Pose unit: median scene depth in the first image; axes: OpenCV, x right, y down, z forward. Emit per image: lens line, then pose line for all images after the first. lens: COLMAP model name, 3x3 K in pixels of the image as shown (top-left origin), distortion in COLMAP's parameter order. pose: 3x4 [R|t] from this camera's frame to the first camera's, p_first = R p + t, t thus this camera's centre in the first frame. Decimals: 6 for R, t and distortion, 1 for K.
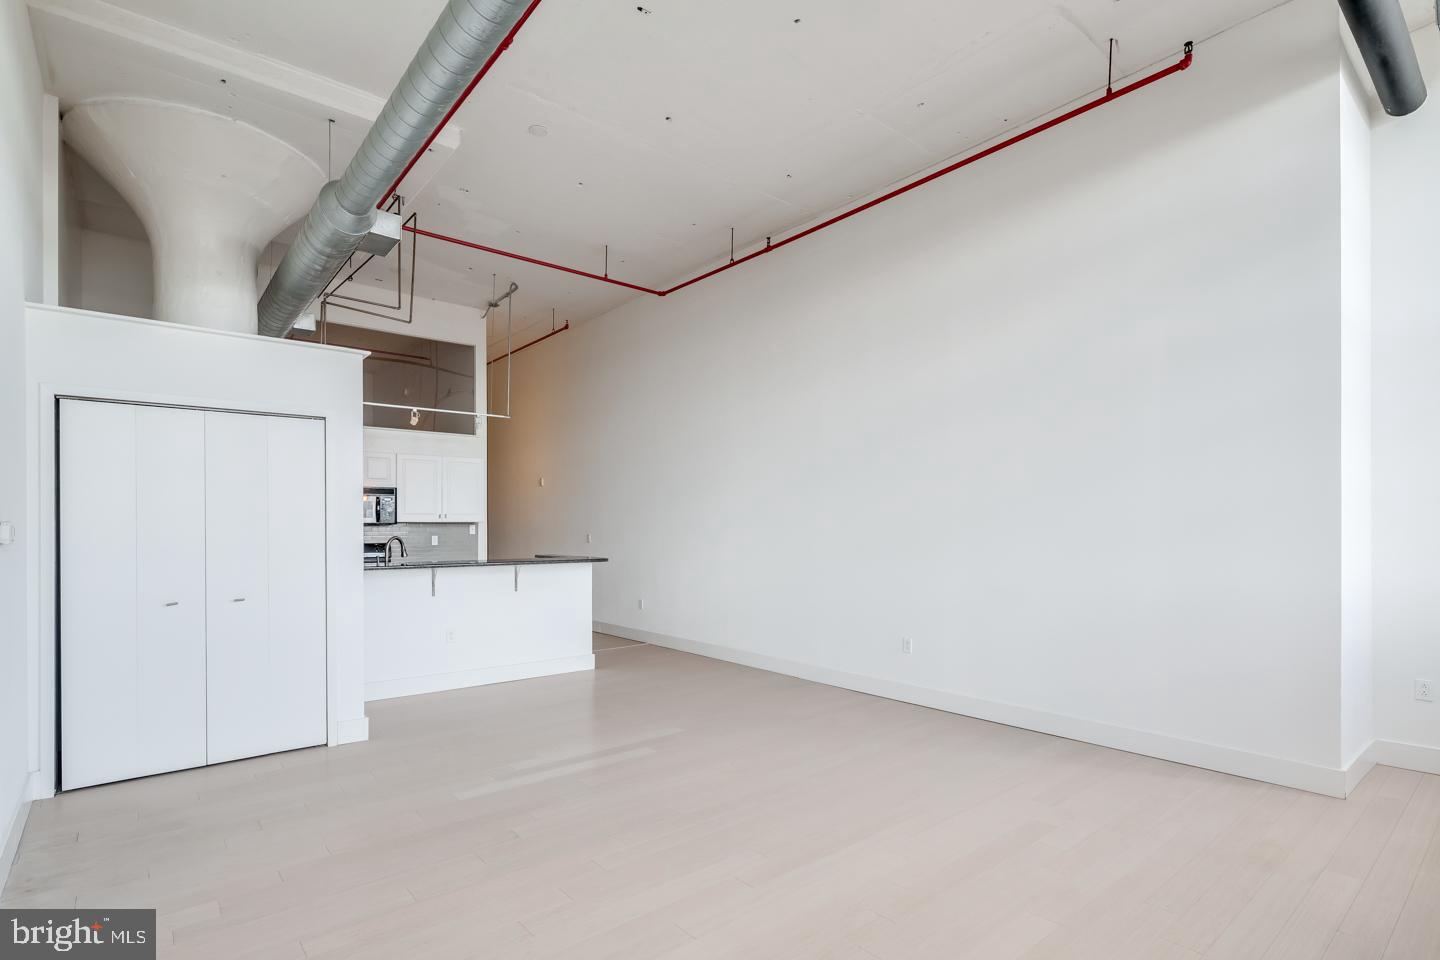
lens RADIAL K [[701.5, 0, 711.5], [0, 701.5, 530.5], [0, 0, 1]] dist [0.001675, -0.000682]
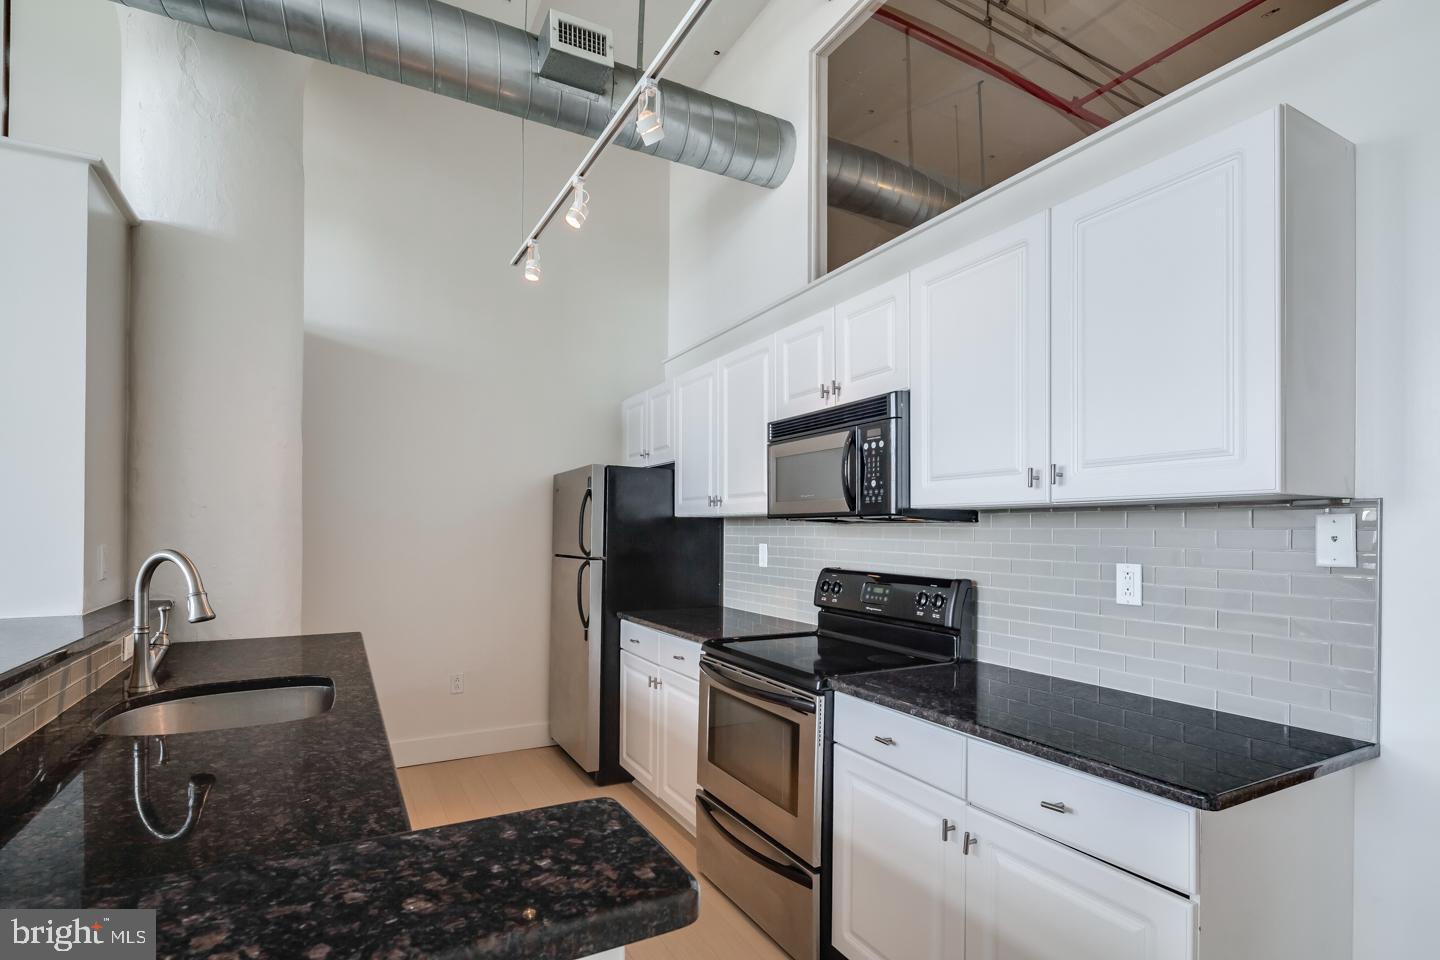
lens RADIAL K [[701.5, 0, 711.5], [0, 701.5, 530.5], [0, 0, 1]] dist [0.001675, -0.000682]
pose [[-0.198002, -0.005743, -0.980185, -0.164851], [-0.011300, 0.999930, -0.003576, -0.001395], [0.980136, 0.010368, -0.198053, 1.085030]]
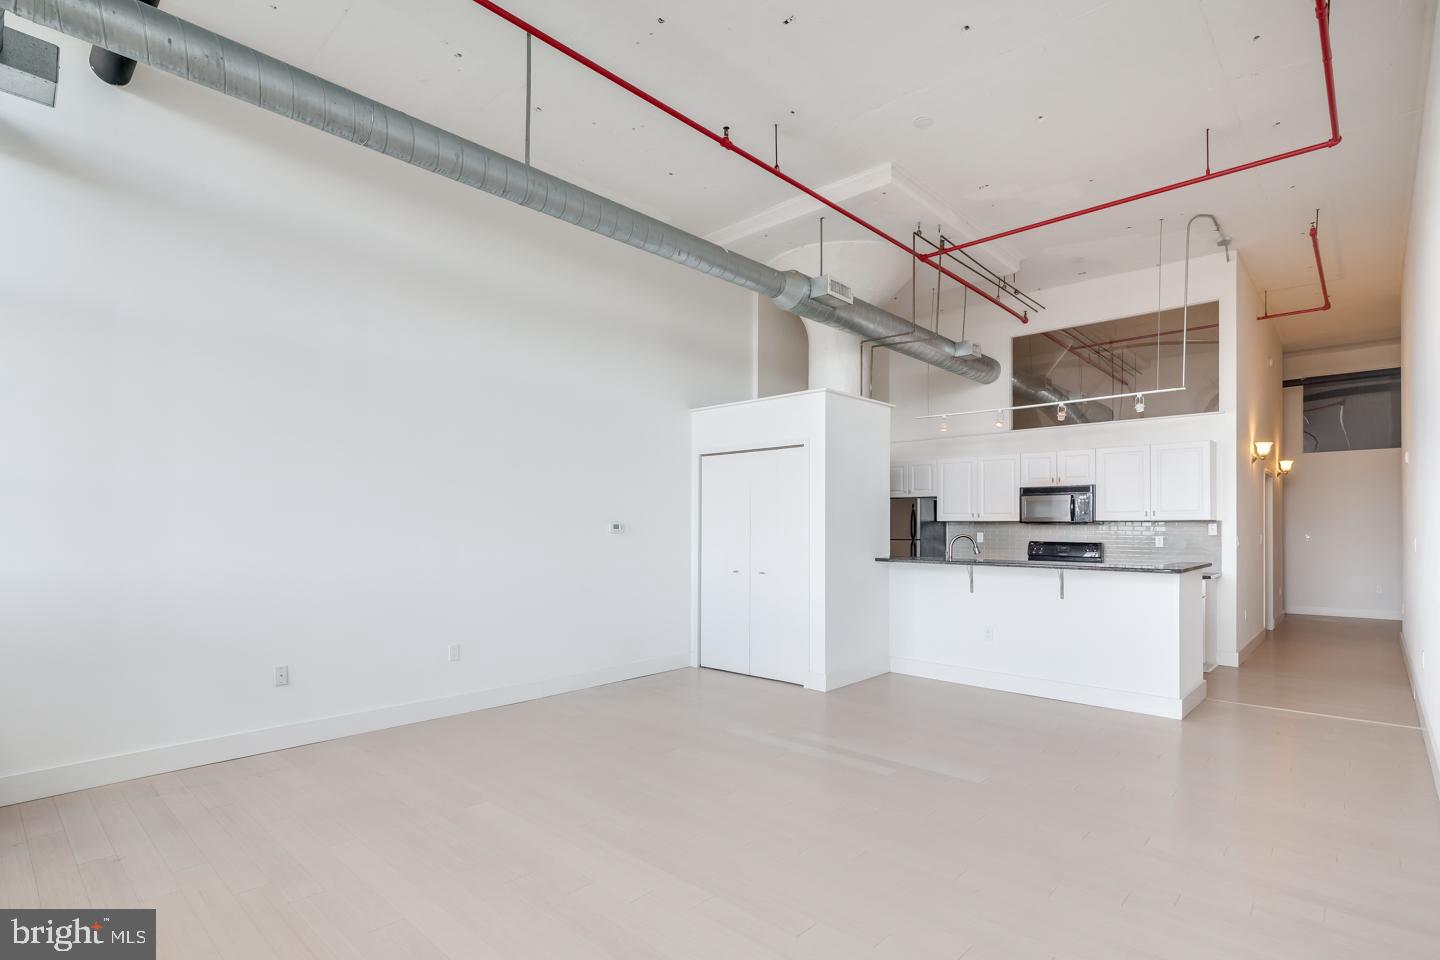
lens RADIAL K [[701.5, 0, 711.5], [0, 701.5, 530.5], [0, 0, 1]] dist [0.001675, -0.000682]
pose [[0.124088, 0.006370, -0.992251, 0.479108], [-0.005228, 0.999970, 0.005766, -0.001574], [0.992258, 0.004472, 0.124117, 0.404898]]
